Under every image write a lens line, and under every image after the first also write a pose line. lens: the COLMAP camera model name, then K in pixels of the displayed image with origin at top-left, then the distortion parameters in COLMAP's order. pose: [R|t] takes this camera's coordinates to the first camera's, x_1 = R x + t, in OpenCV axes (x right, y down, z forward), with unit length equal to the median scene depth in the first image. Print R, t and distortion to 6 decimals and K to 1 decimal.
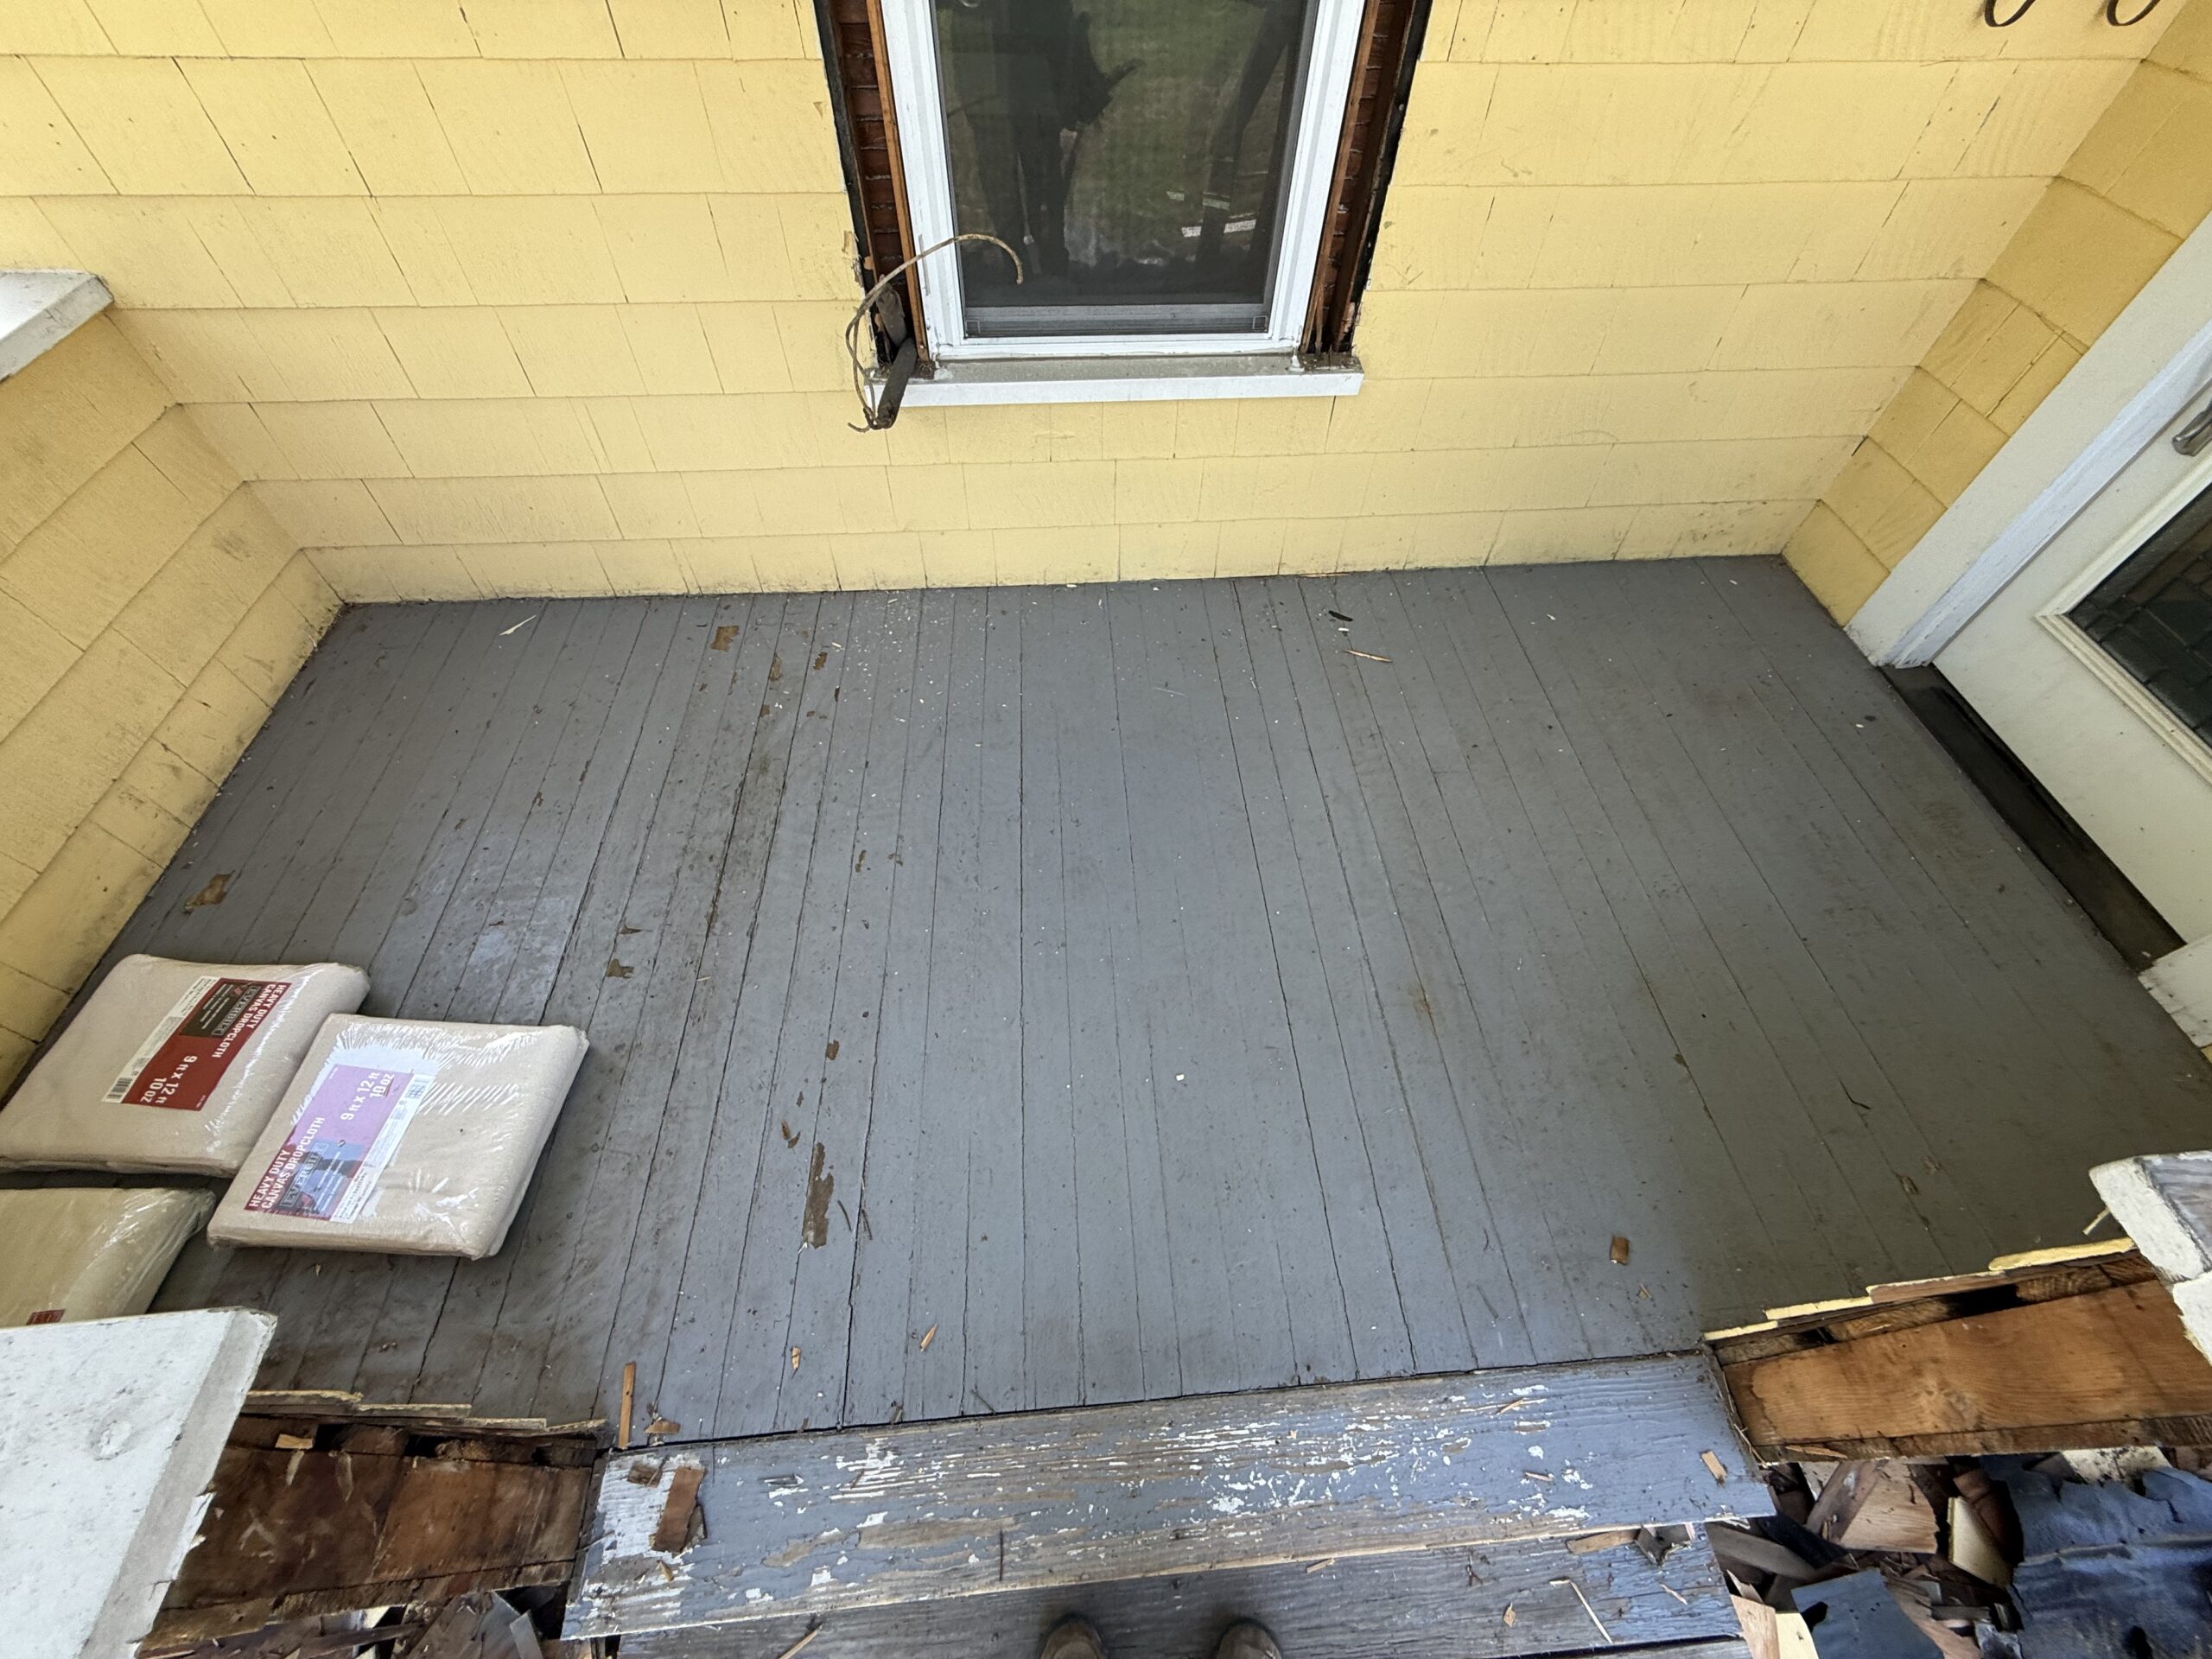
lens RADIAL K [[874.0, 0, 1102.2], [0, 874.0, 832.6], [0, 0, 1]] dist [-0.003520, 0.000447]
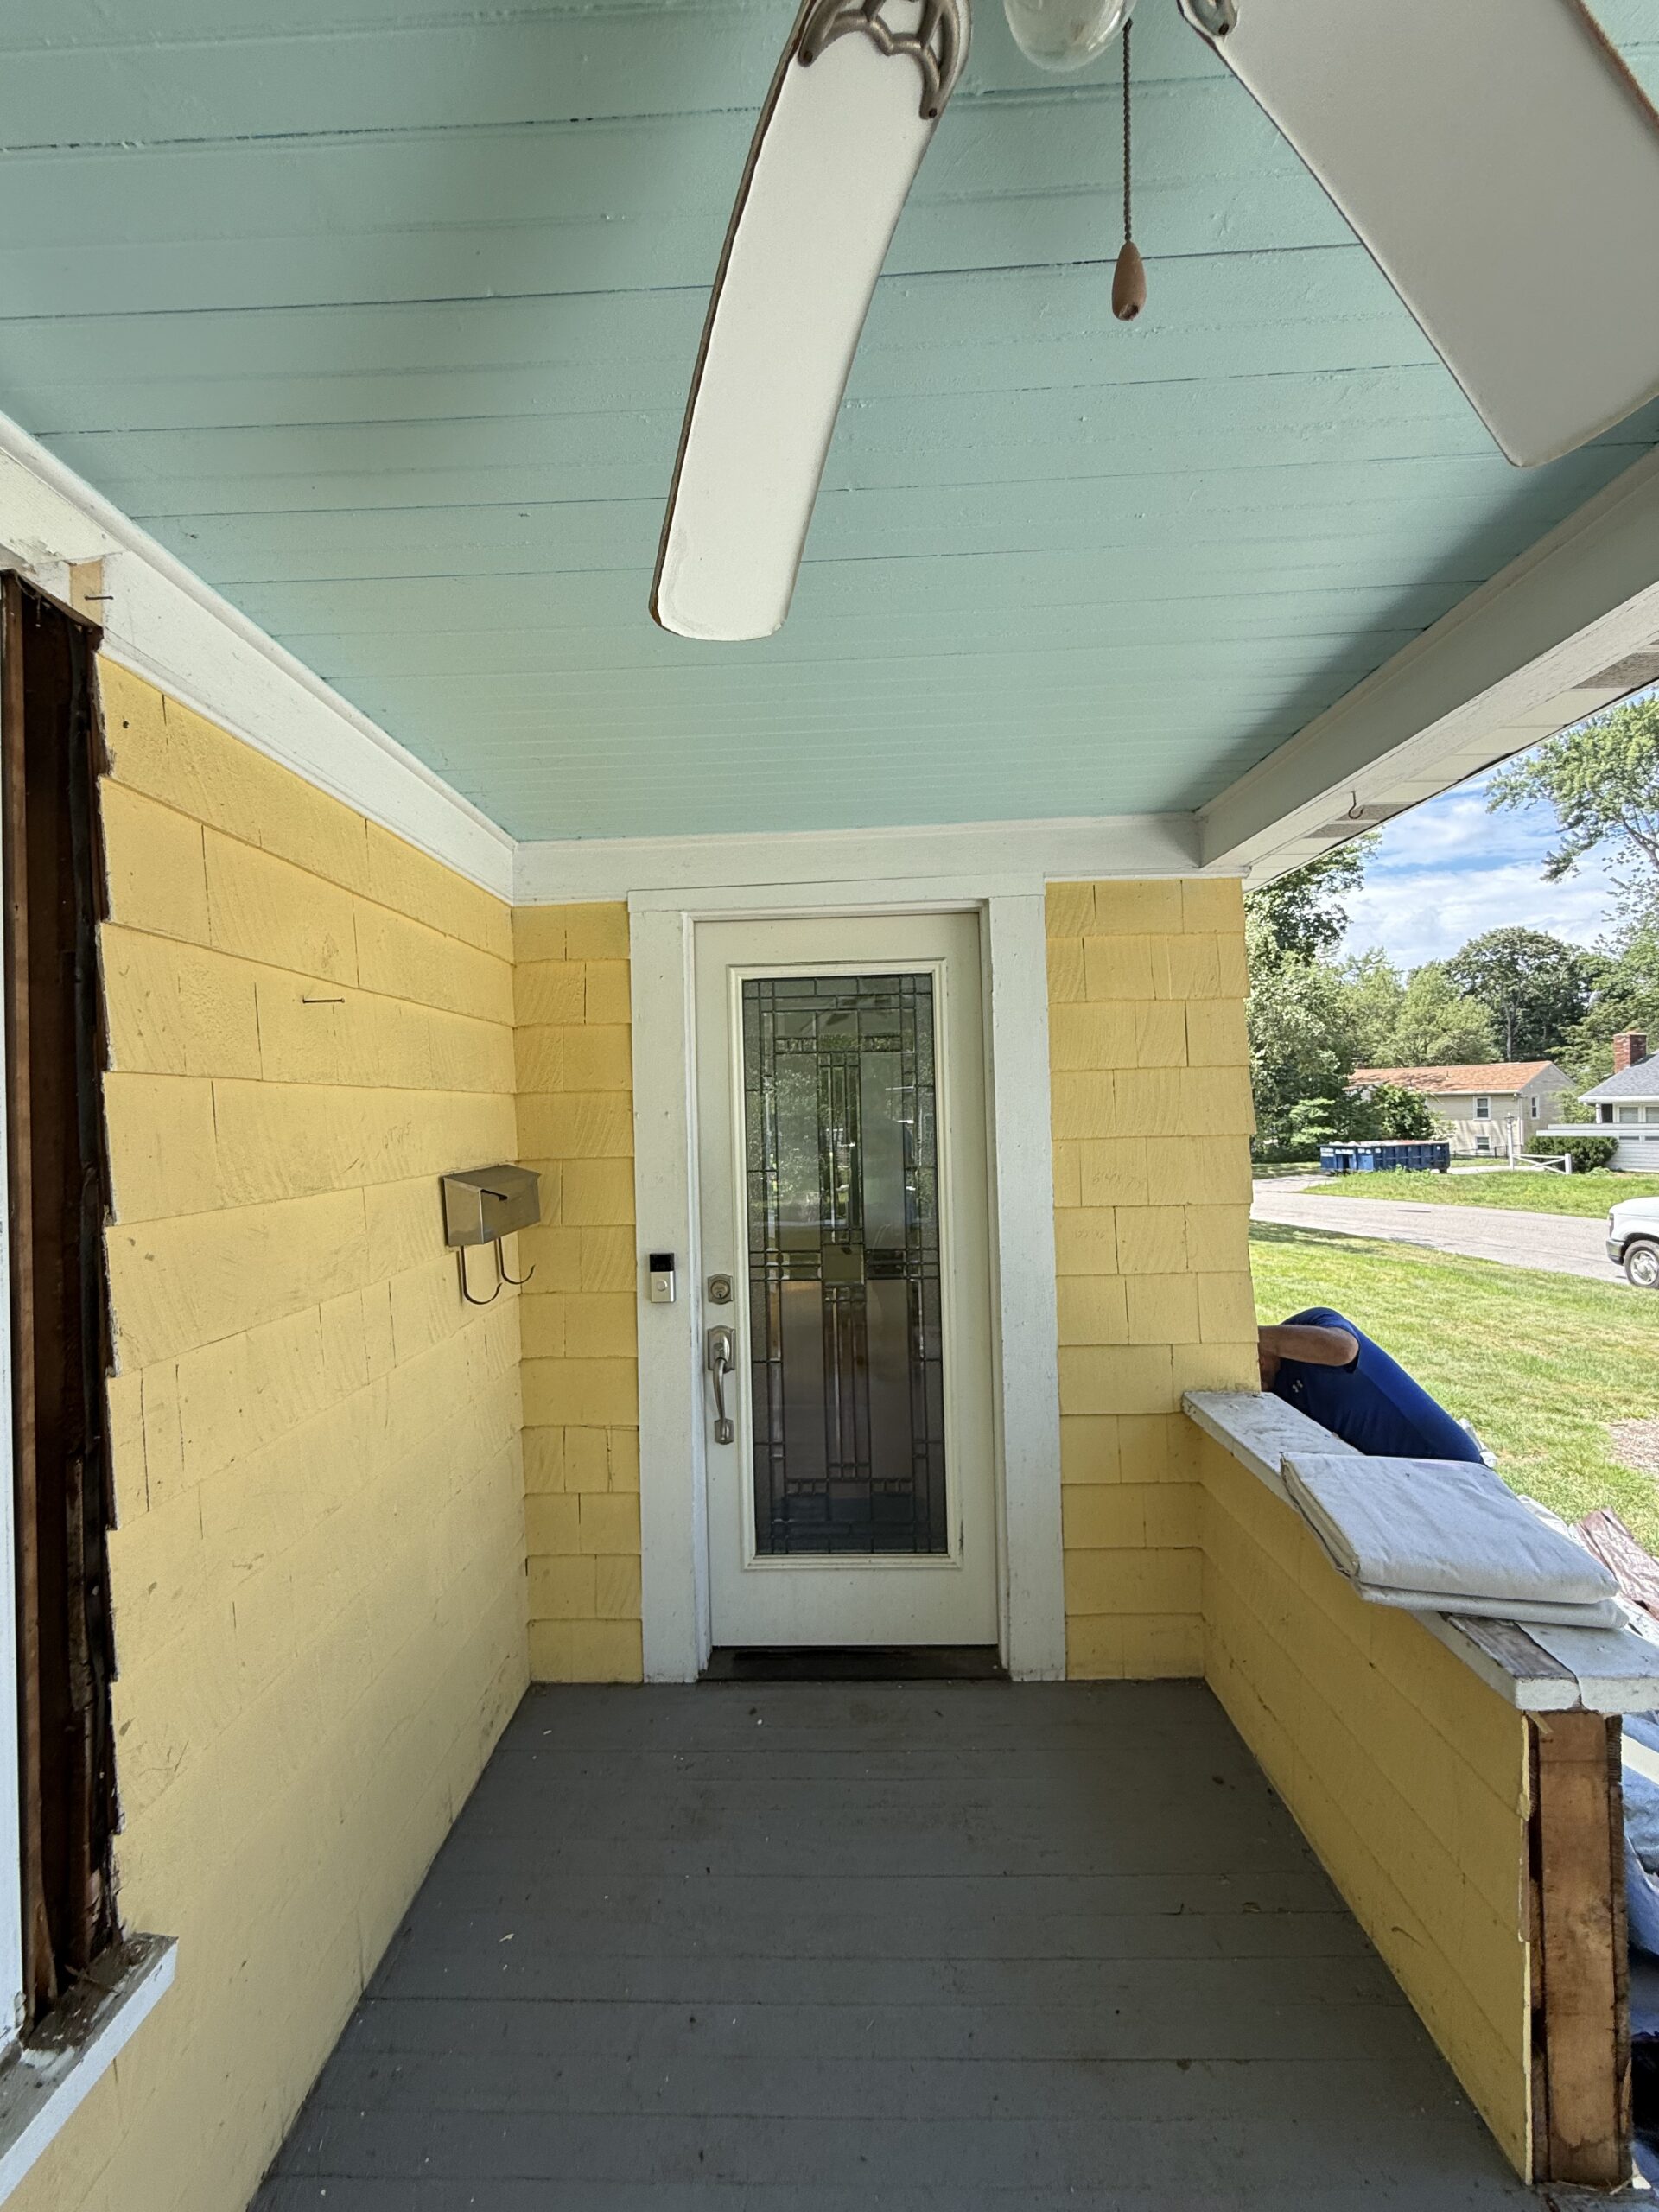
lens RADIAL K [[874.0, 0, 820.3], [0, 874.0, 1101.1], [0, 0, 1]] dist [-0.003520, 0.000447]
pose [[0.088985, 0.001345, 0.996032, -0.225911], [0.813640, 0.576708, -0.073469, -0.457015], [-0.574518, 0.816949, 0.050224, 0.286100]]
